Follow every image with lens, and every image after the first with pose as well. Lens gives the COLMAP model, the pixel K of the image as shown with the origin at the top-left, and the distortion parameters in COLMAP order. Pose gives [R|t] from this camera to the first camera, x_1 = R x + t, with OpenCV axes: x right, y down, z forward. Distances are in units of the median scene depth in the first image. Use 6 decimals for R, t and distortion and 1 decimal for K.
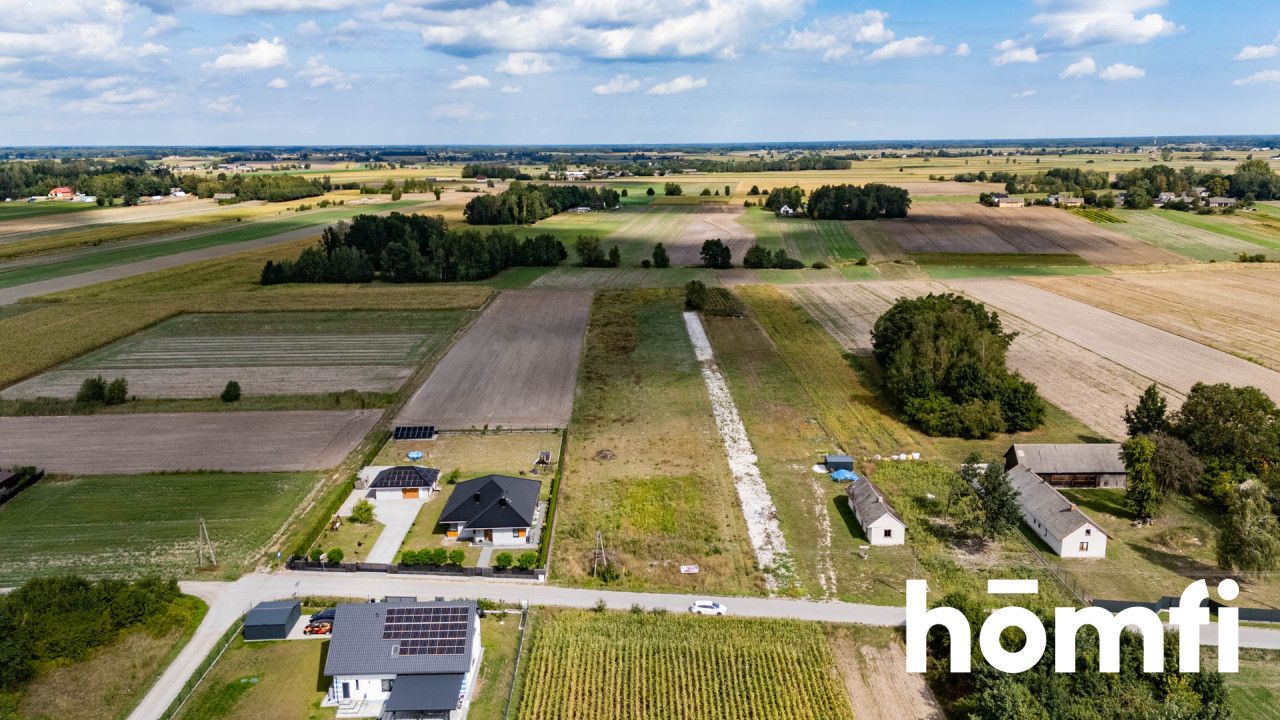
lens RADIAL K [[940.8, 0, 647.5], [0, 940.8, 349.9], [0, 0, 1]] dist [0.076792, -0.072402]
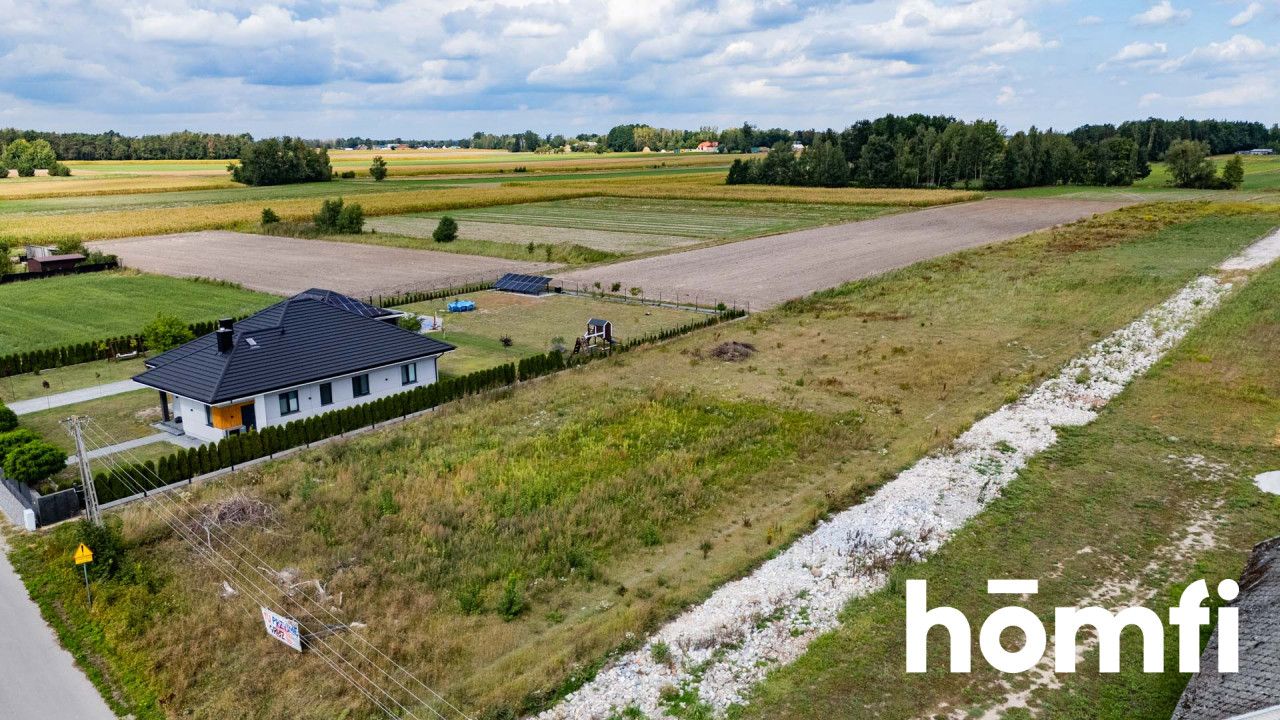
lens RADIAL K [[940.8, 0, 641.5], [0, 940.8, 364.0], [0, 0, 1]] dist [0.076792, -0.072402]
pose [[0.764854, 0.147609, -0.627065, 0.201168], [-0.133995, 0.988558, 0.069264, 0.087837], [0.630114, 0.031047, 0.775882, 0.591834]]
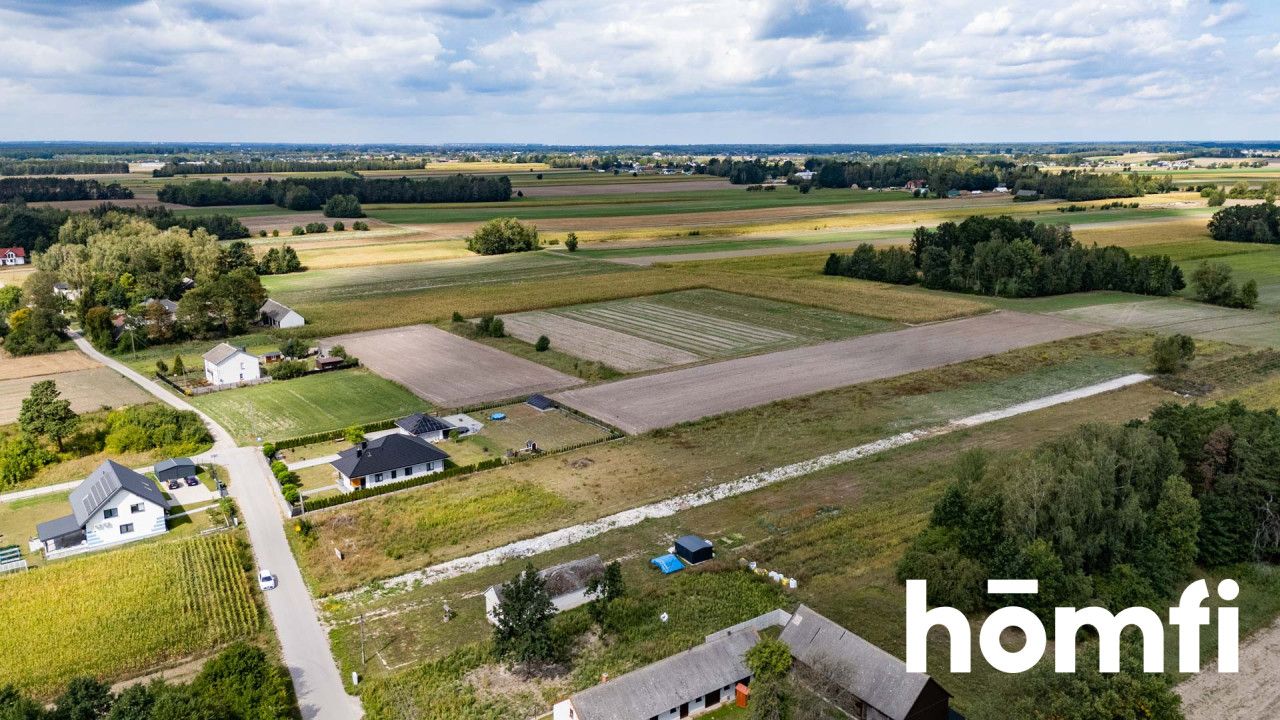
lens RADIAL K [[940.8, 0, 637.9], [0, 940.8, 352.7], [0, 0, 1]] dist [0.076792, -0.072402]
pose [[0.561438, 0.185475, -0.806465, 0.727840], [-0.179256, 0.978677, 0.100289, -0.104344], [0.807870, 0.088258, 0.582715, 0.440123]]
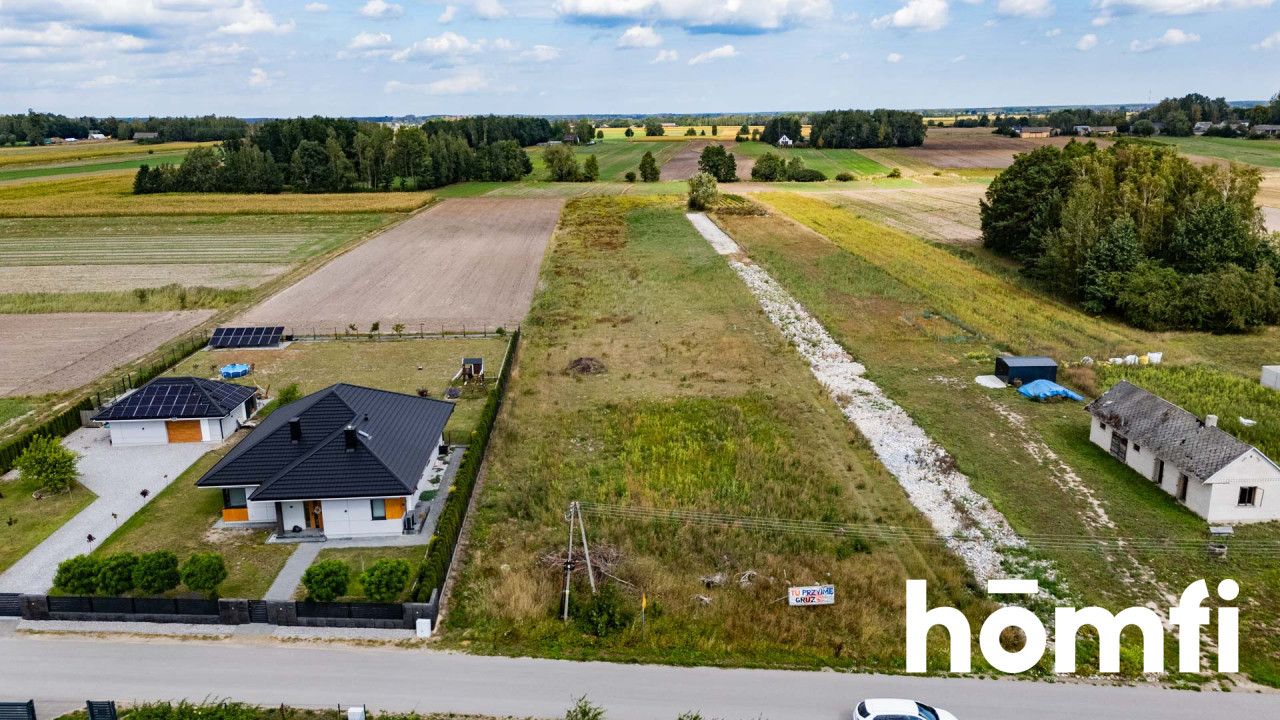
lens RADIAL K [[940.8, 0, 643.4], [0, 940.8, 371.2], [0, 0, 1]] dist [0.076792, -0.072402]
pose [[0.999715, -0.013309, 0.019802, -0.021528], [0.012339, 0.998755, 0.048341, 0.084799], [-0.020421, -0.048083, 0.998635, 0.433786]]
